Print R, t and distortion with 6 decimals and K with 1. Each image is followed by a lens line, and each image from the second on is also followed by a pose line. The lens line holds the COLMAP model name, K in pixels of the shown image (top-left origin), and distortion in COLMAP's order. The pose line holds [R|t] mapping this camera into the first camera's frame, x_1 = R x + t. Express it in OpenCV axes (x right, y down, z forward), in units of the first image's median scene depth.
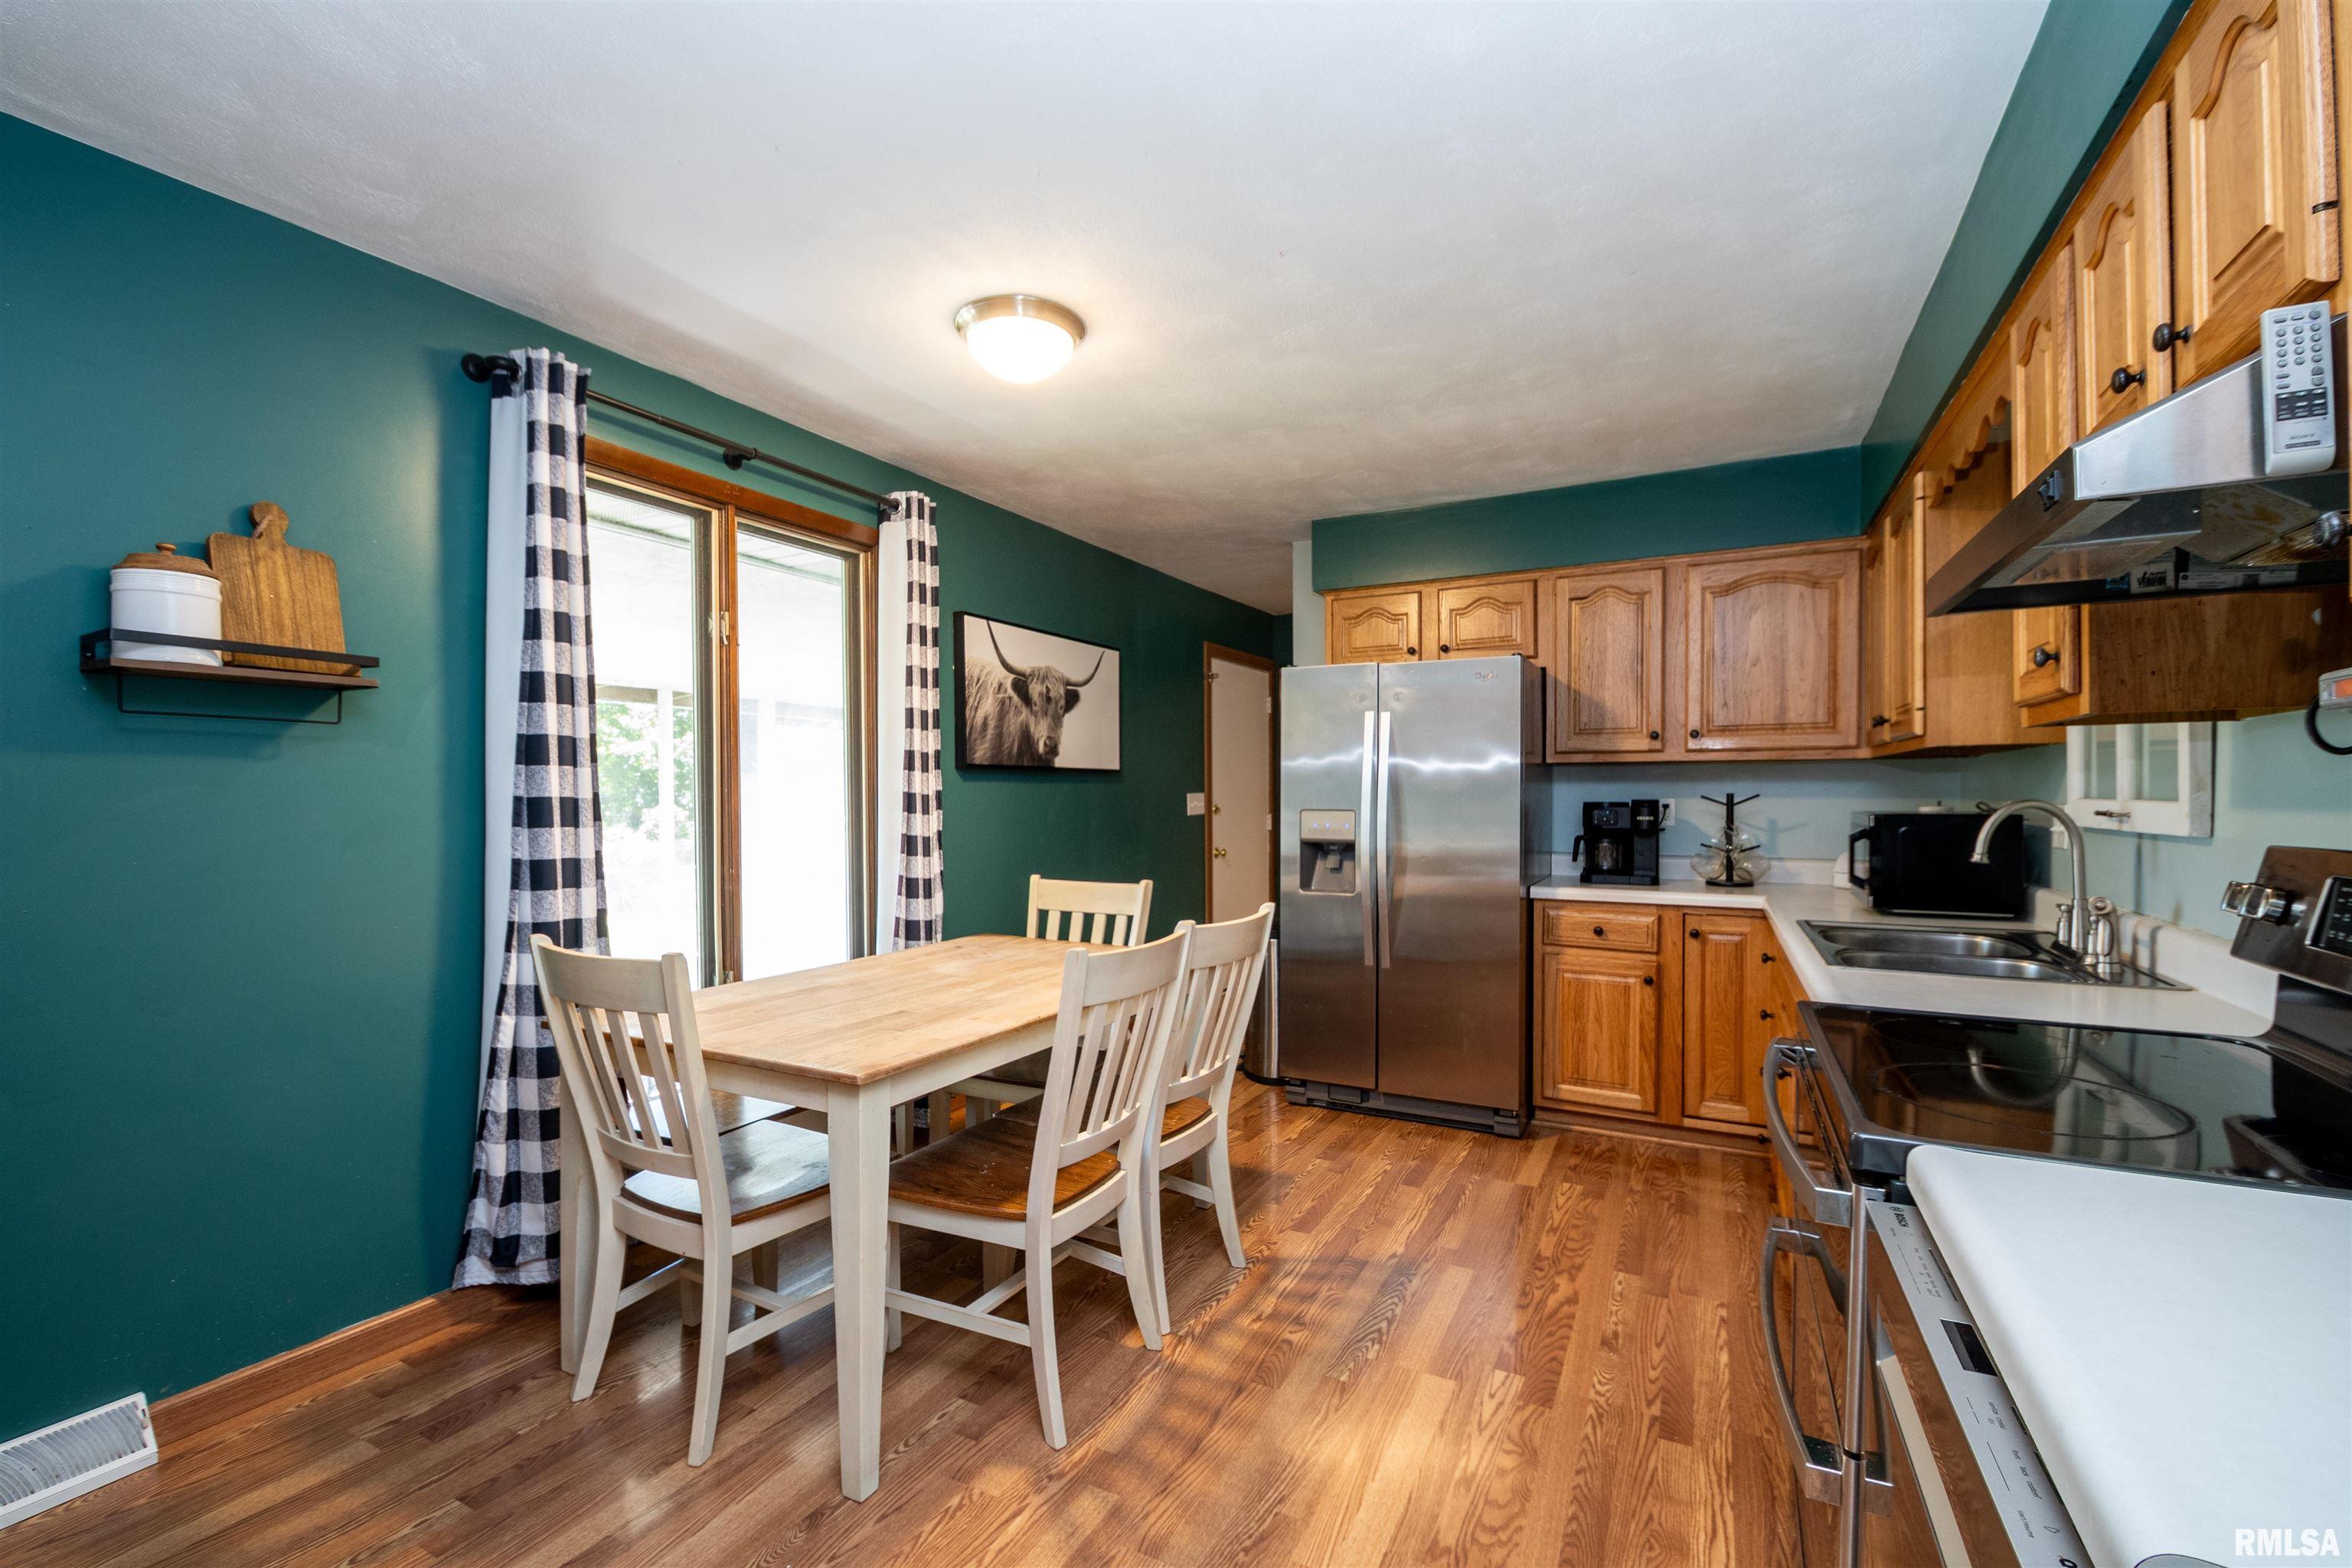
lens RADIAL K [[1015.8, 0, 1146.3], [0, 1015.8, 813.8], [0, 0, 1]] dist [0.001214, 0.000142]
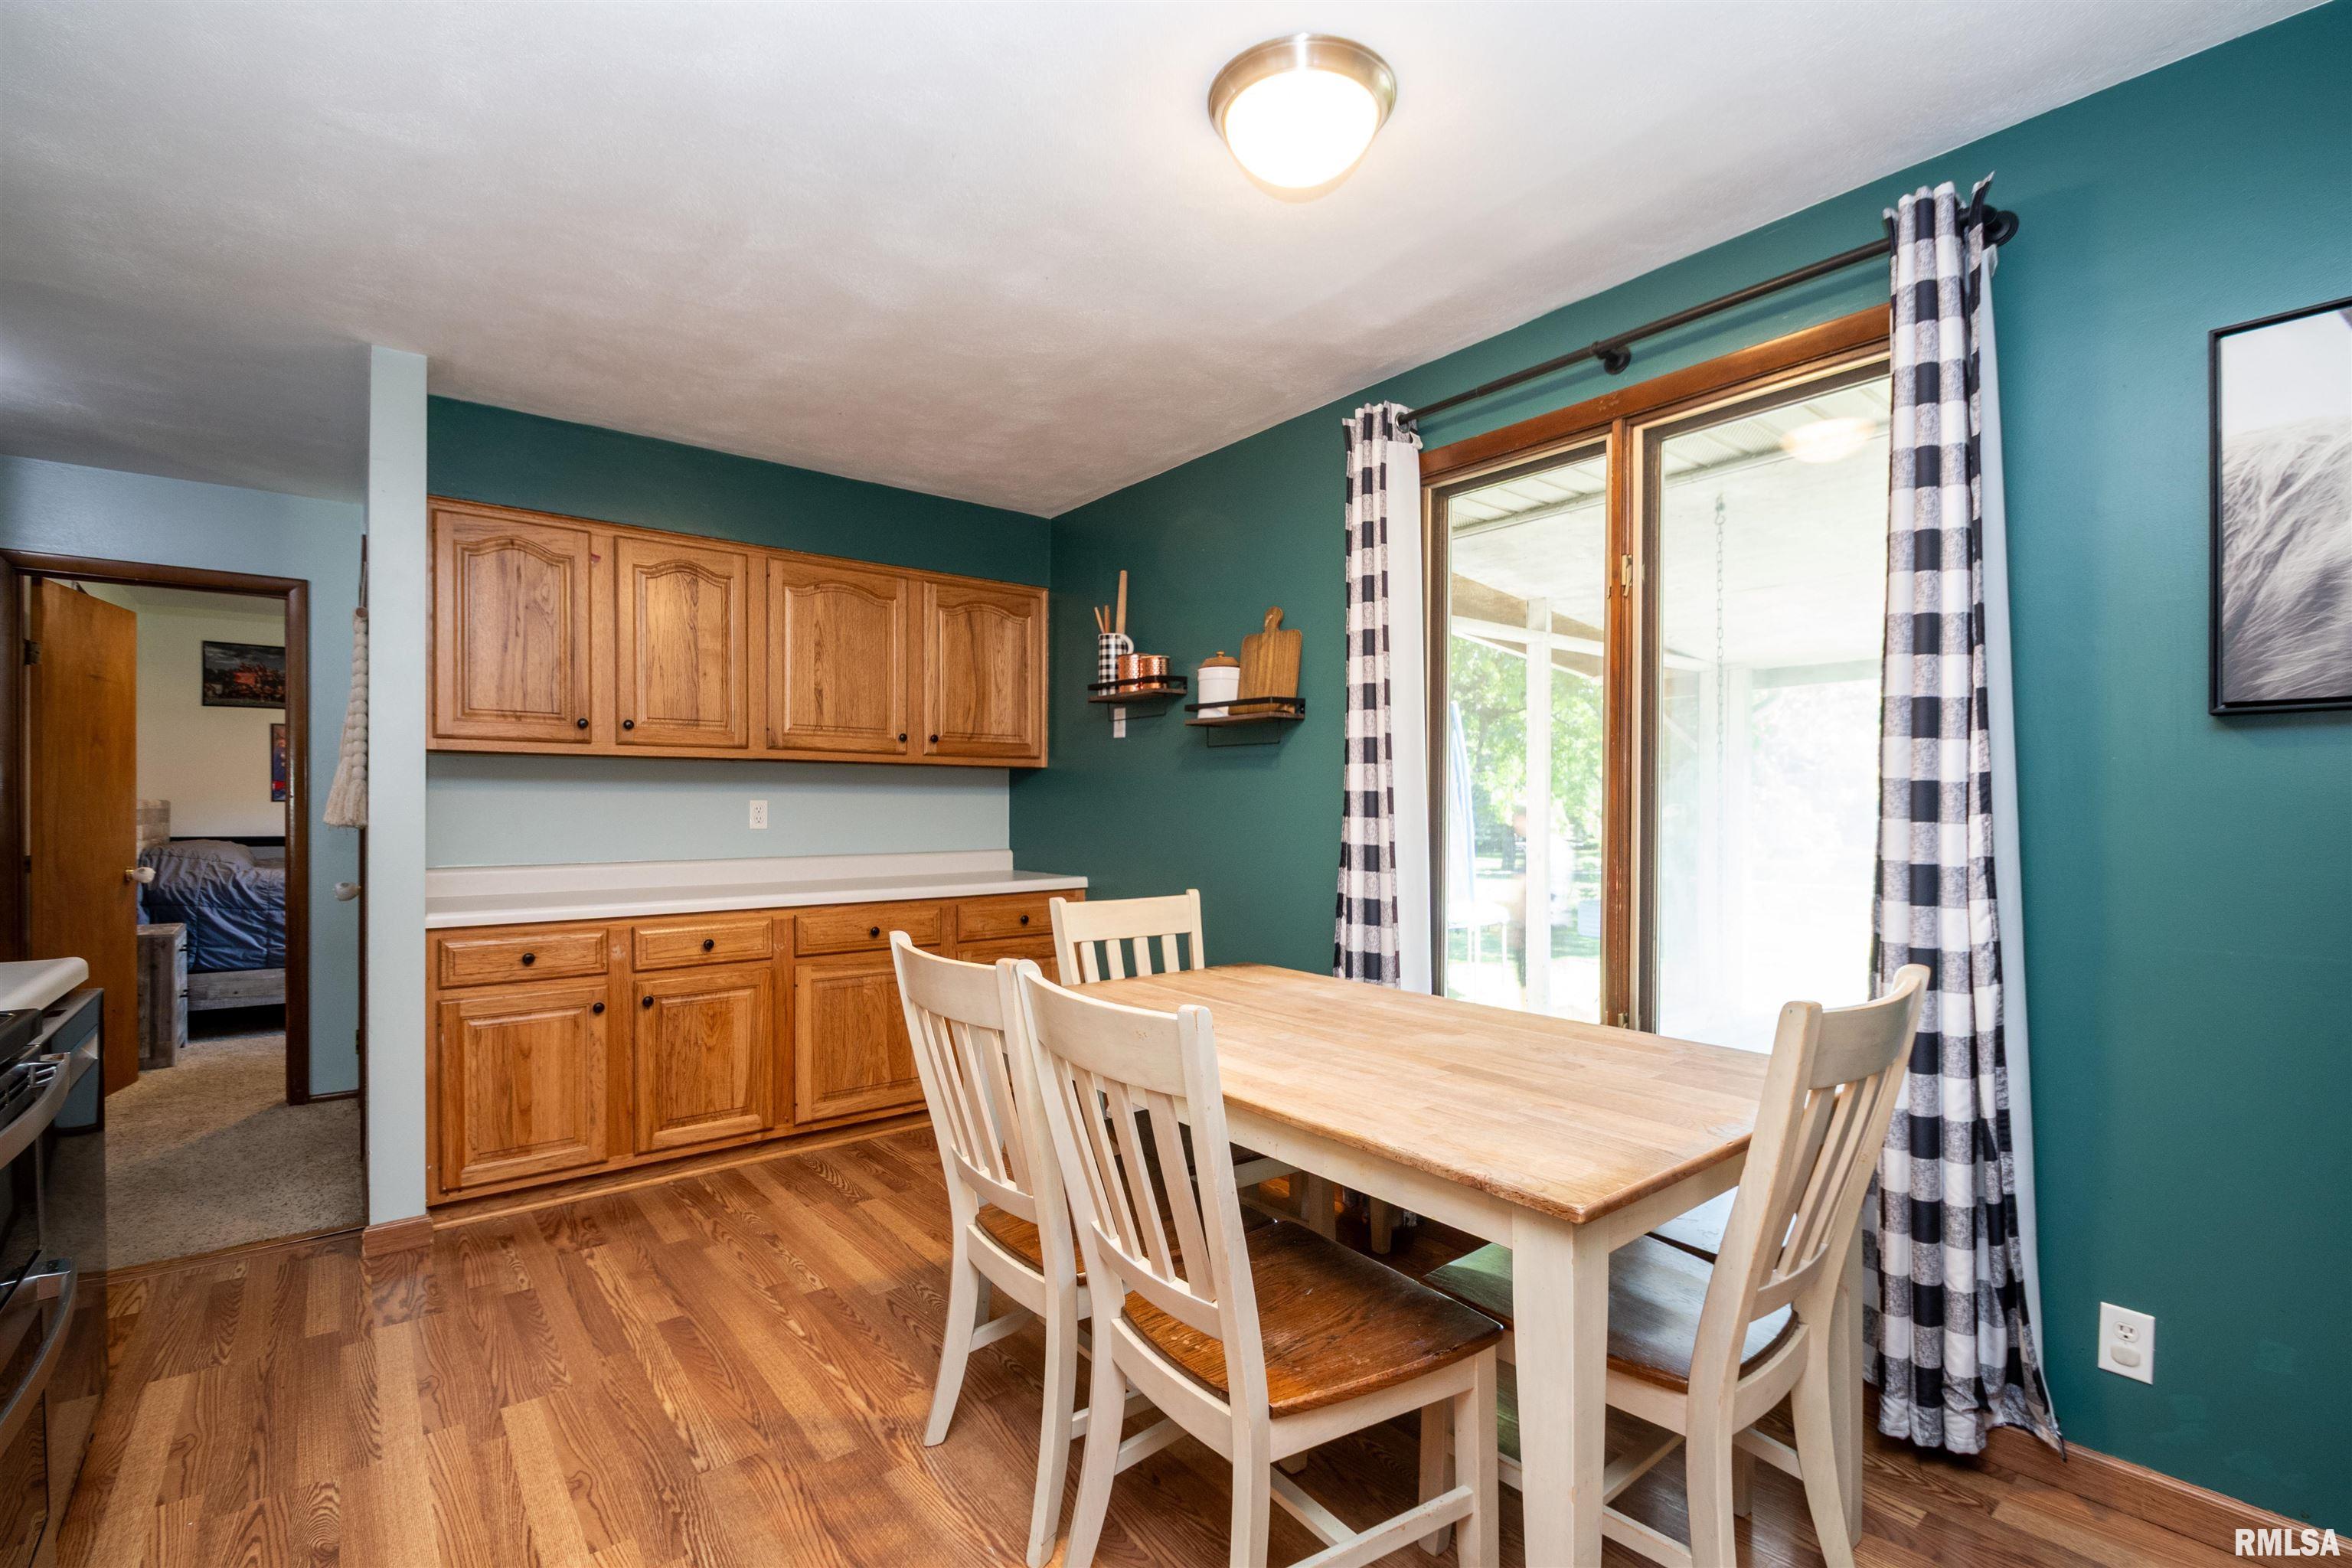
lens RADIAL K [[1015.8, 0, 1146.3], [0, 1015.8, 813.8], [0, 0, 1]] dist [0.001214, 0.000142]
pose [[-0.390509, 0.005709, -0.920582, 0.451920], [-0.022430, 0.999625, 0.015714, -0.003313], [0.920326, 0.026786, -0.390234, 0.963116]]
